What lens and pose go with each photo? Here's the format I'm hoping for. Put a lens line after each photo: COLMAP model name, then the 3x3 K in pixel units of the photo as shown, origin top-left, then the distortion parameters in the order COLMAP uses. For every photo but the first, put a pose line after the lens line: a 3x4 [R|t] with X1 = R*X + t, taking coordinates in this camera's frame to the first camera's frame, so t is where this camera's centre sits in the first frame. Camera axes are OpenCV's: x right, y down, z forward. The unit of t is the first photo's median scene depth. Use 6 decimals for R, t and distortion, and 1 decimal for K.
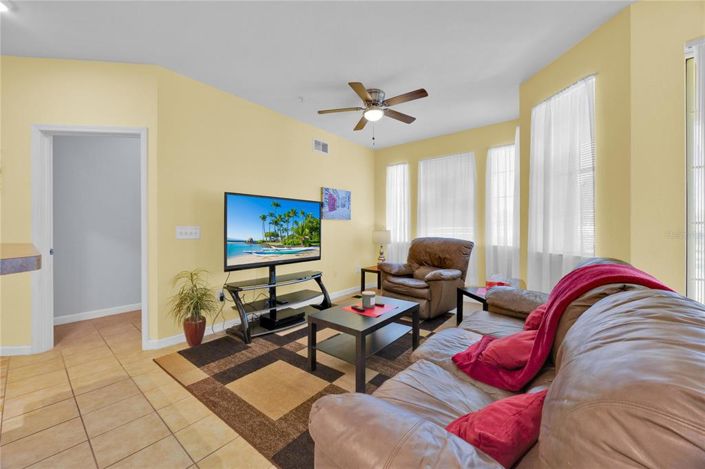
lens RADIAL K [[270.7, 0, 354.4], [0, 270.7, 229.1], [0, 0, 1]] dist [-0.006127, -0.000048]
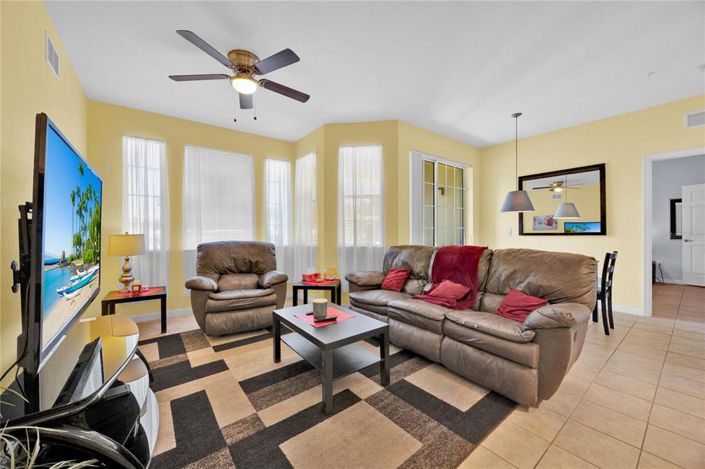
lens RADIAL K [[270.7, 0, 354.2], [0, 270.7, 231.7], [0, 0, 1]] dist [-0.006127, -0.000048]
pose [[0.224590, -0.002858, 0.974449, -0.552836], [0.004860, 0.999987, 0.001813, 0.000417], [-0.974441, 0.004329, 0.224601, 0.464104]]
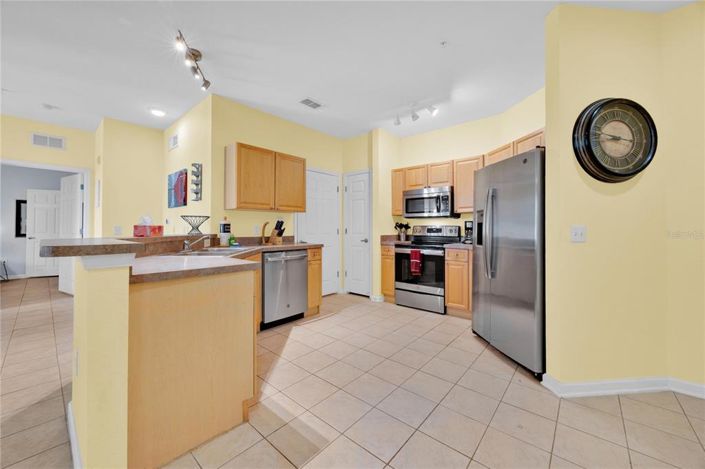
lens RADIAL K [[270.7, 0, 355.7], [0, 270.7, 228.9], [0, 0, 1]] dist [-0.006127, -0.000048]
pose [[-0.999677, -0.008408, 0.023970, -1.253055], [-0.008587, 0.999936, -0.007374, -0.004347], [-0.023906, -0.007577, -0.999685, 1.014306]]
